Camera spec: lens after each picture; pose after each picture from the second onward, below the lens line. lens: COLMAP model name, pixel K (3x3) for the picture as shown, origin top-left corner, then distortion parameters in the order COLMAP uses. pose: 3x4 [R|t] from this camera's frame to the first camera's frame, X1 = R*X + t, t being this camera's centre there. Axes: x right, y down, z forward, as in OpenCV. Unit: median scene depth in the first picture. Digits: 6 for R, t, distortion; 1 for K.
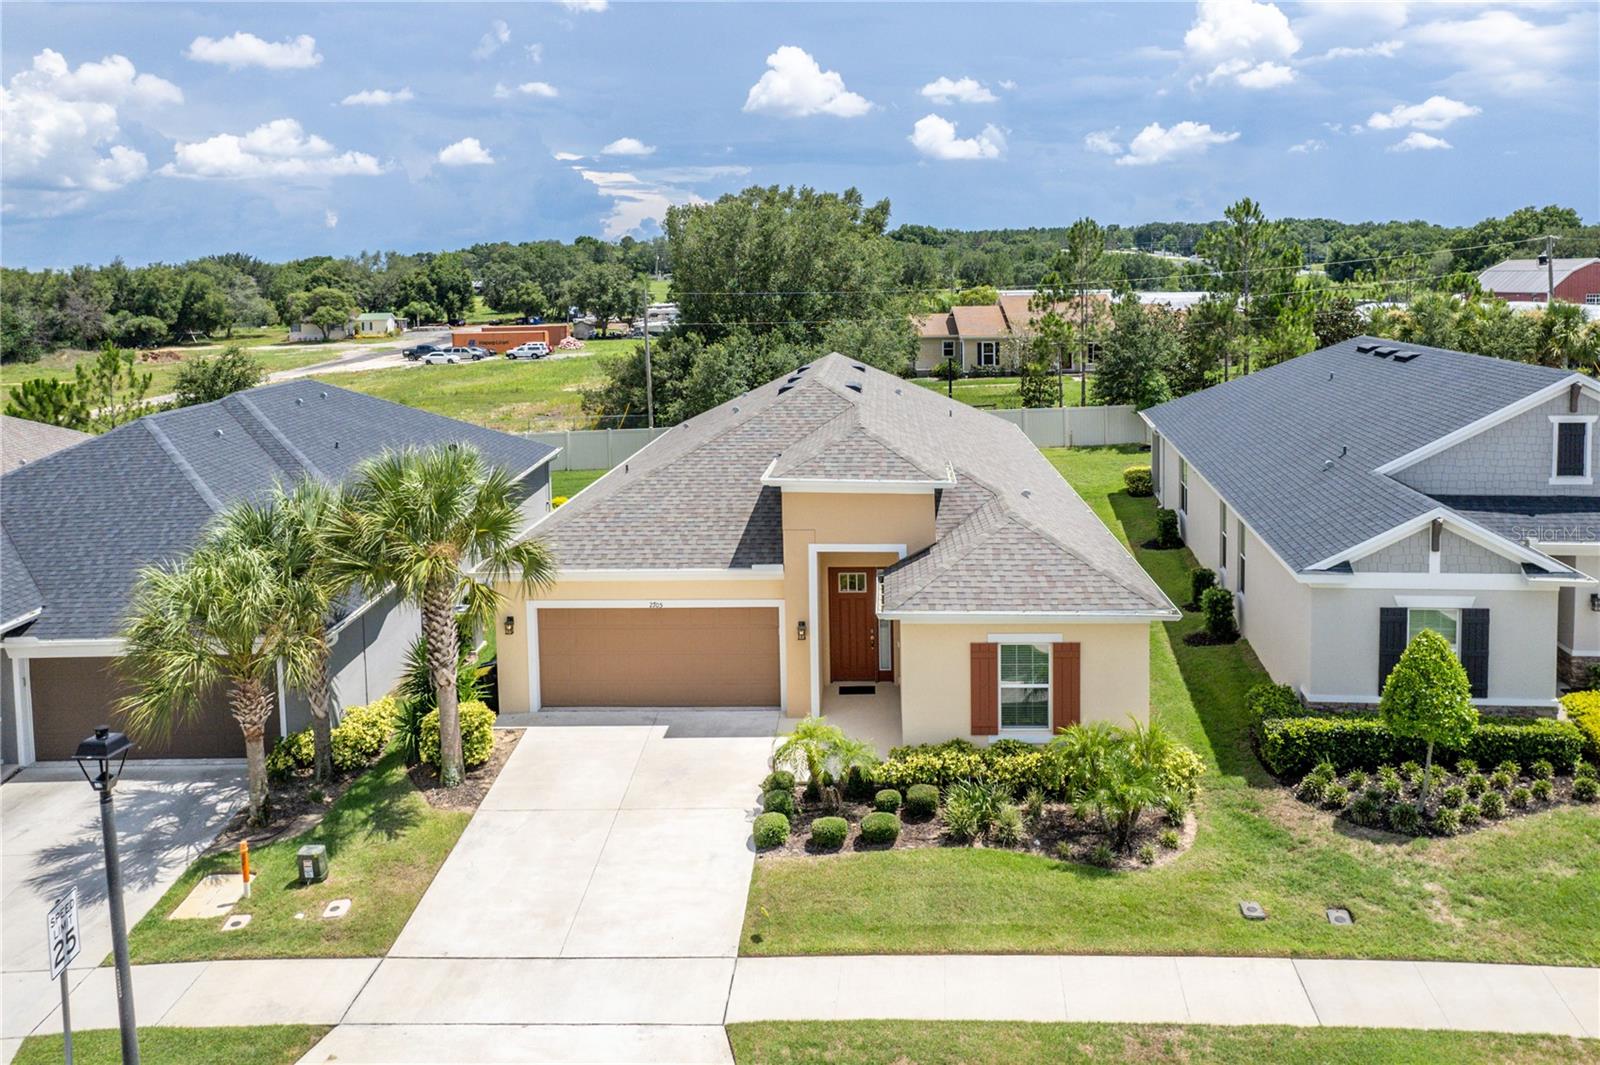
lens RADIAL K [[1236.0, 0, 854.8], [0, 1236.0, 382.7], [0, 0, 1]] dist [-0.005398, -0.071623]
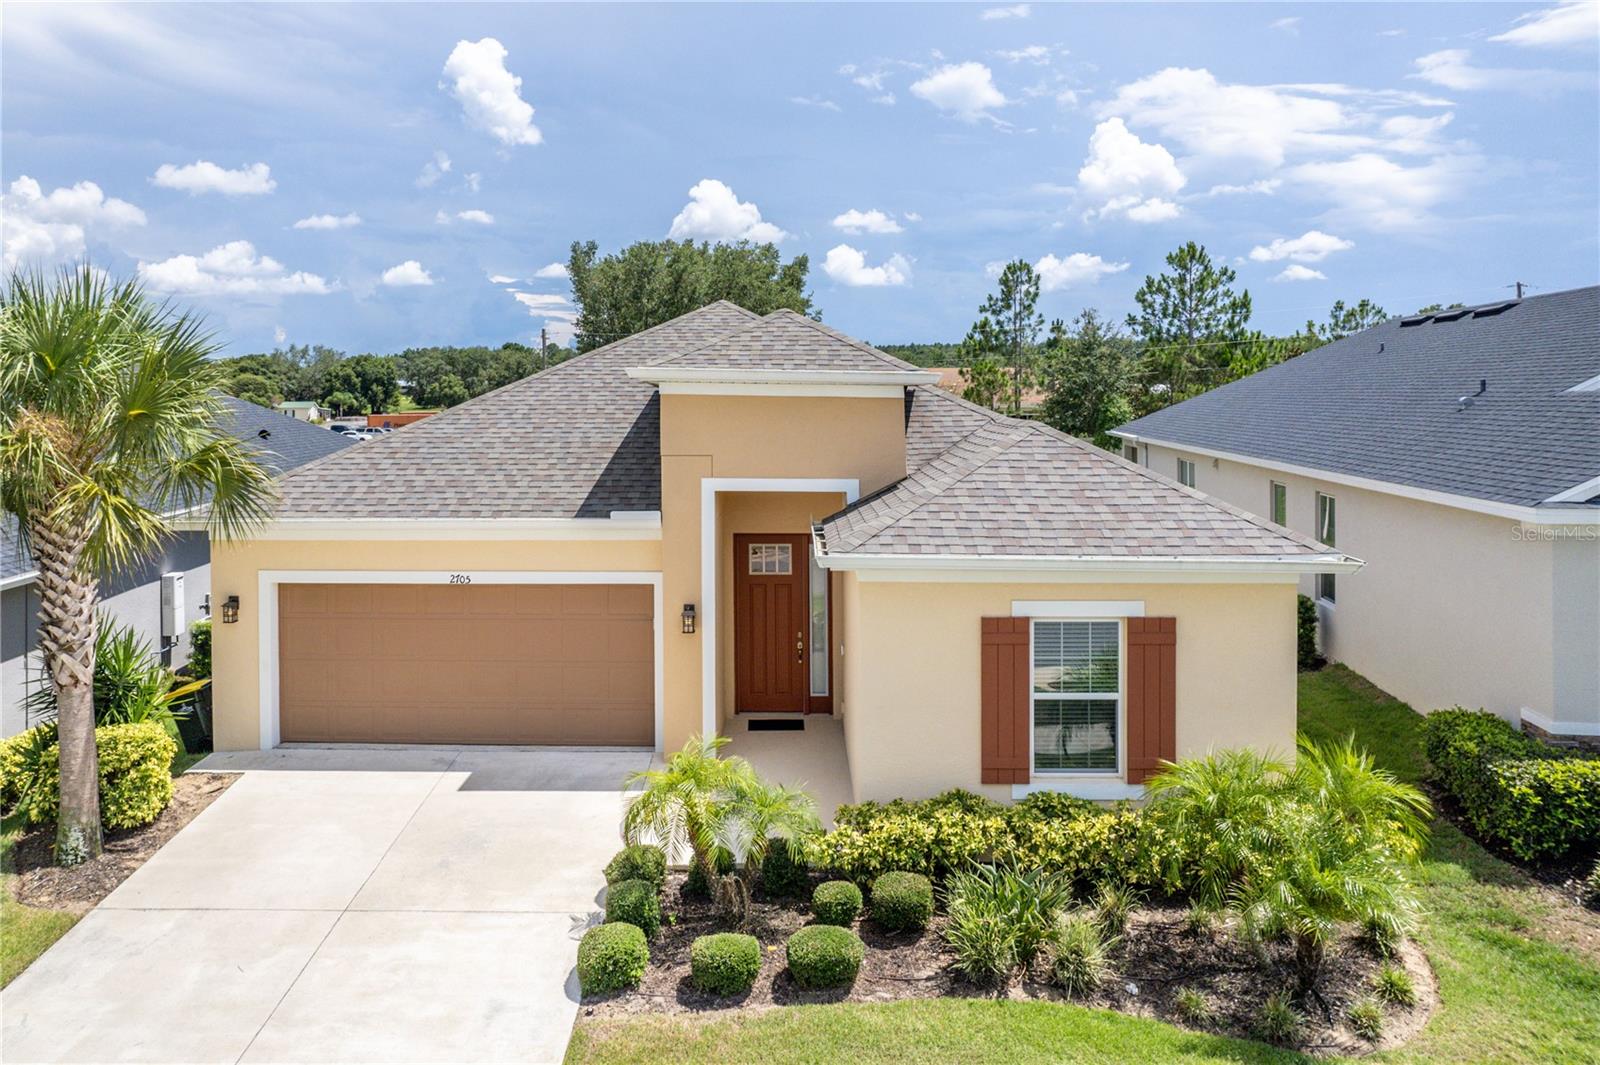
lens RADIAL K [[1161.0, 0, 761.1], [0, 1161.0, 405.6], [0, 0, 1]] dist [-0.049807, 0.037474]
pose [[0.999930, 0.009870, -0.006542, -0.004089], [-0.010353, 0.996852, -0.078607, 0.144258], [0.005746, 0.078670, 0.996884, 0.427364]]
